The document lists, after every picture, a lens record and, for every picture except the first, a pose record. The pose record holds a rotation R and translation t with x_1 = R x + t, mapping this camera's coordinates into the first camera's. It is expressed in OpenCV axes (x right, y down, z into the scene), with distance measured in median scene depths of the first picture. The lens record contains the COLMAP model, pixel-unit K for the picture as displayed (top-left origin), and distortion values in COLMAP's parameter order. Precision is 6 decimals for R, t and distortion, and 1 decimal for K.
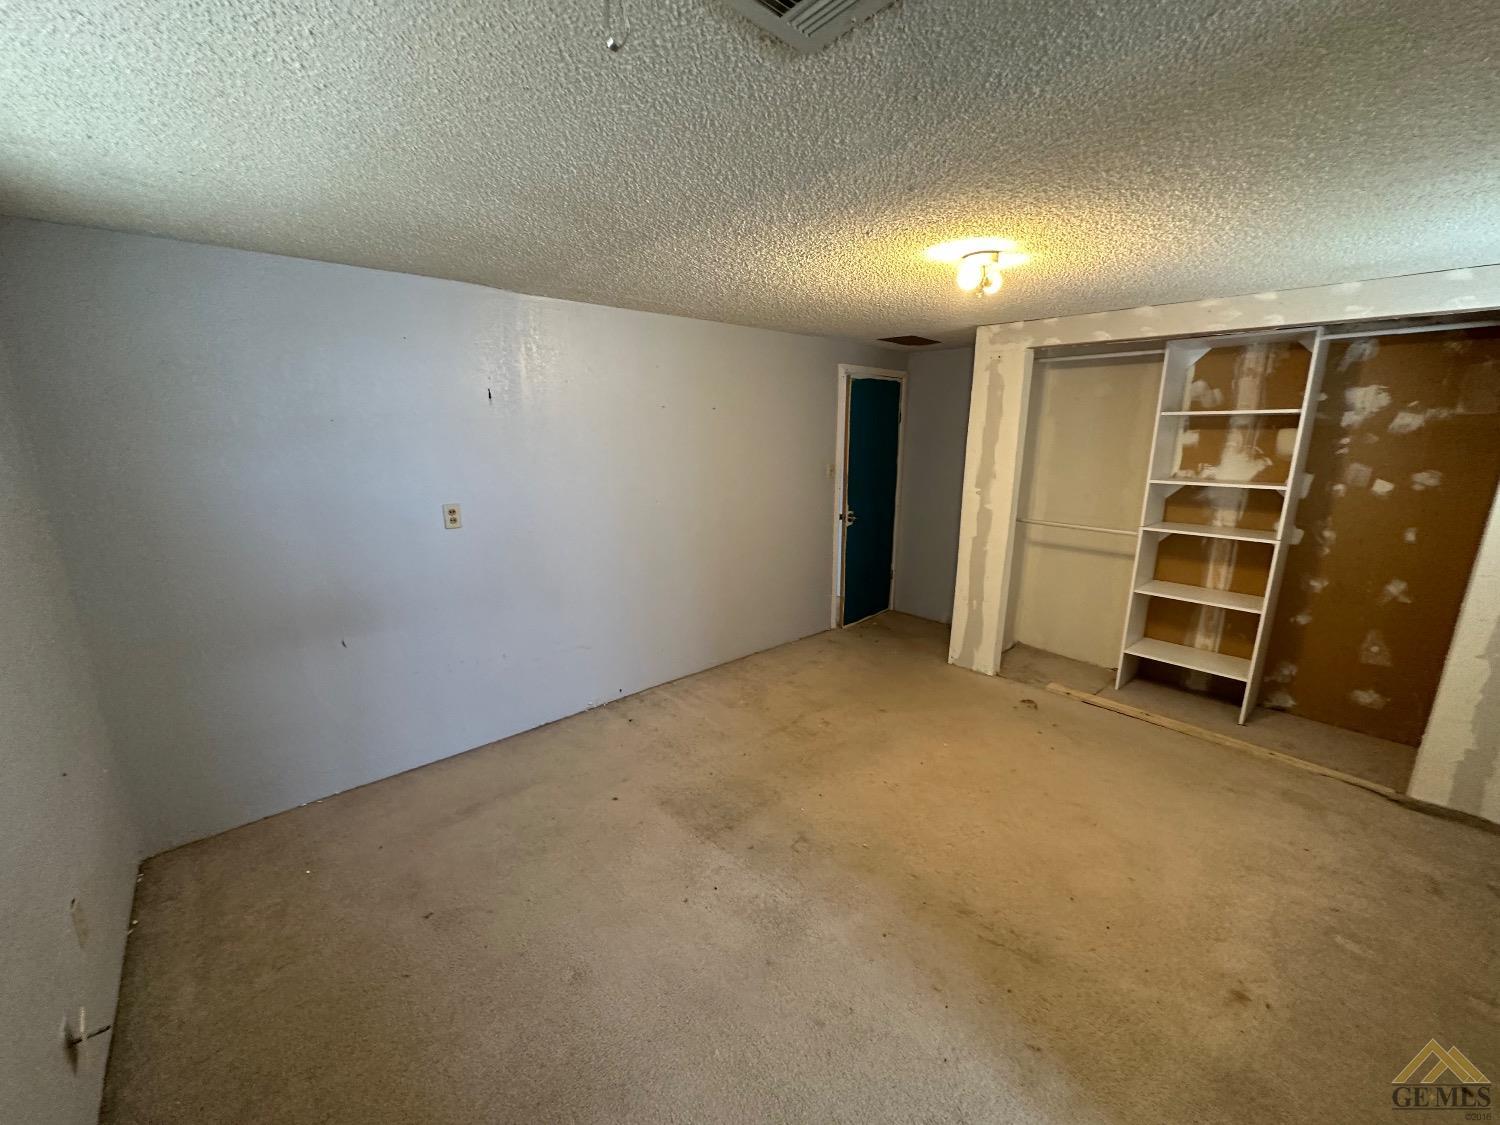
lens RADIAL K [[600.3, 0, 749.9], [0, 600.3, 563.9], [0, 0, 1]] dist [-0.001032, -0.000092]
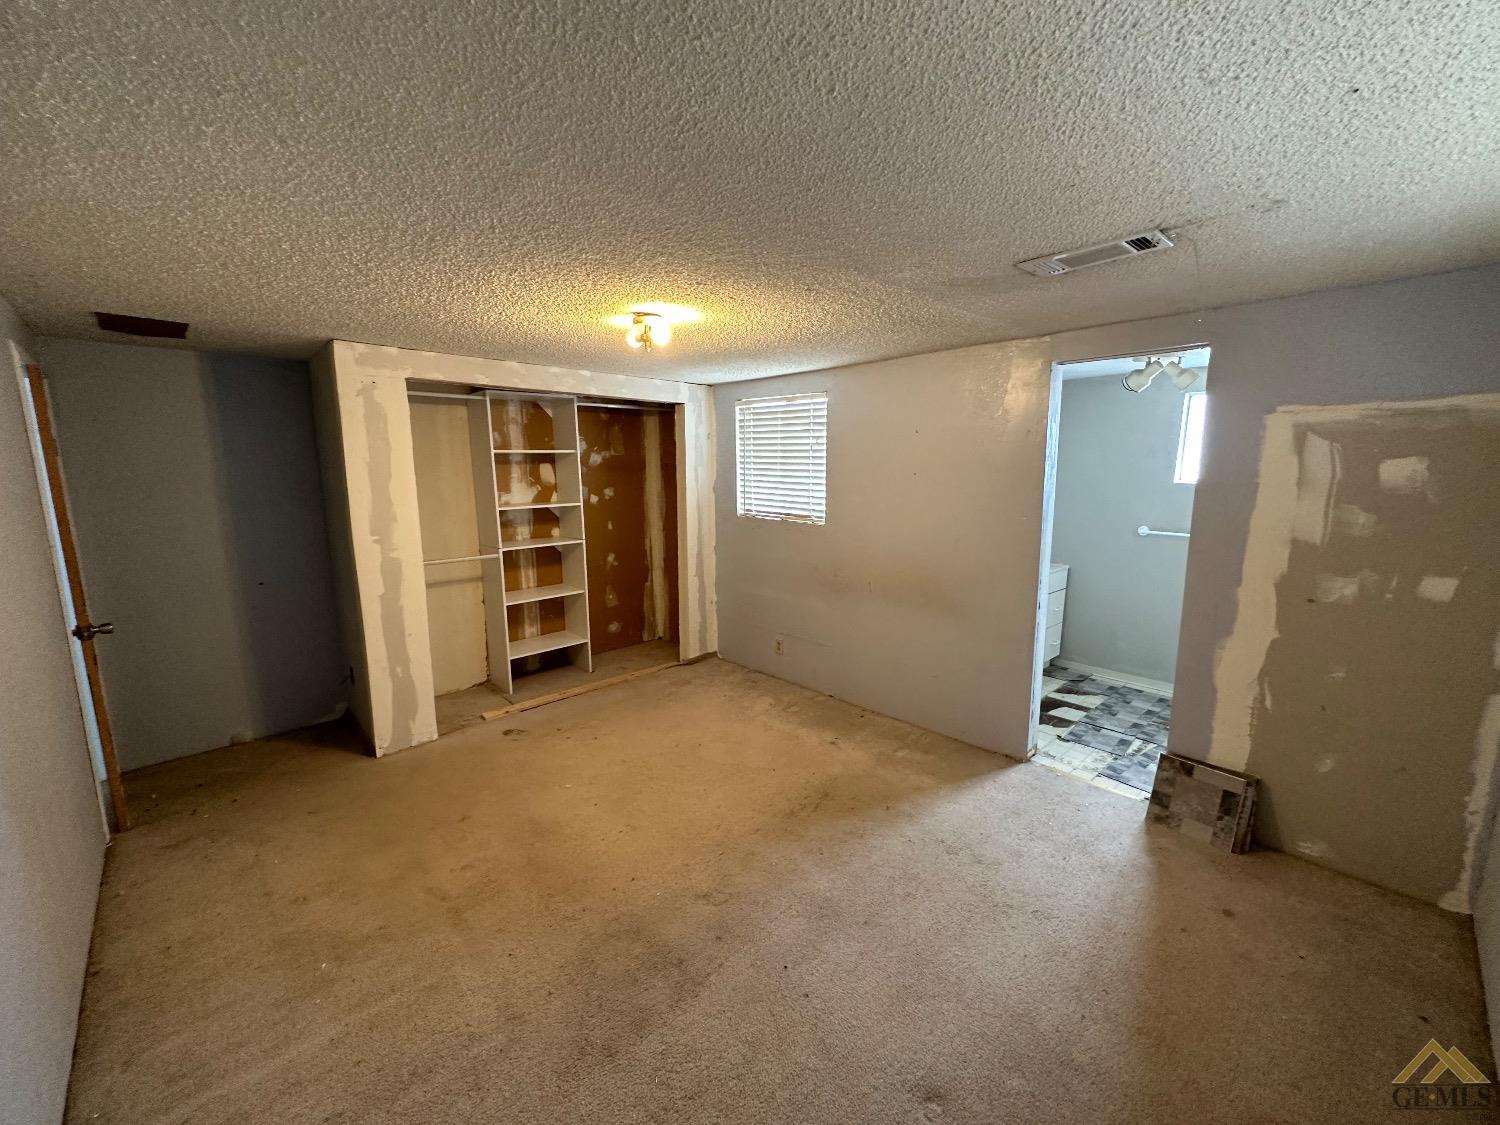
lens RADIAL K [[600.3, 0, 750.6], [0, 600.3, 565.2], [0, 0, 1]] dist [-0.001032, -0.000092]
pose [[-0.039953, -0.171147, 0.984435, -0.523011], [0.224736, 0.958439, 0.175749, -0.131497], [-0.973600, 0.228260, 0.000171, 0.565884]]
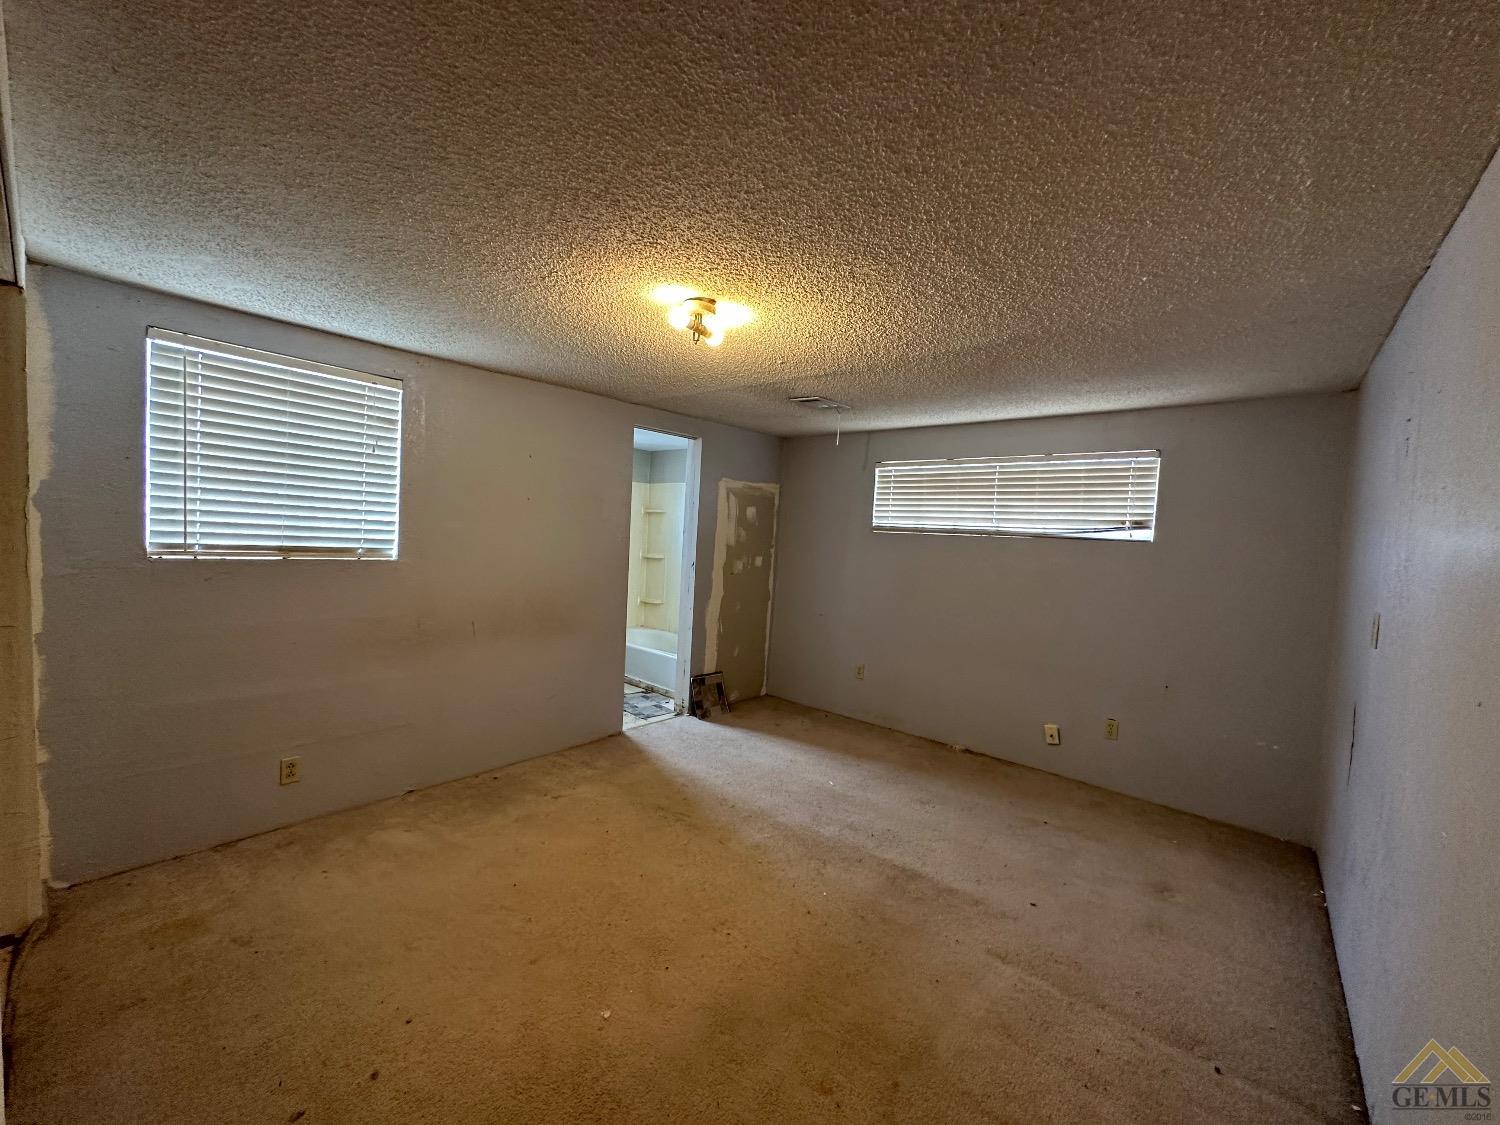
lens RADIAL K [[600.3, 0, 754.6], [0, 600.3, 560.8], [0, 0, 1]] dist [-0.001032, -0.000092]
pose [[-0.989448, -0.044483, -0.137890, 0.256259], [-0.080328, 0.960466, 0.266558, -0.235553], [0.120582, 0.274822, -0.953904, 1.286444]]
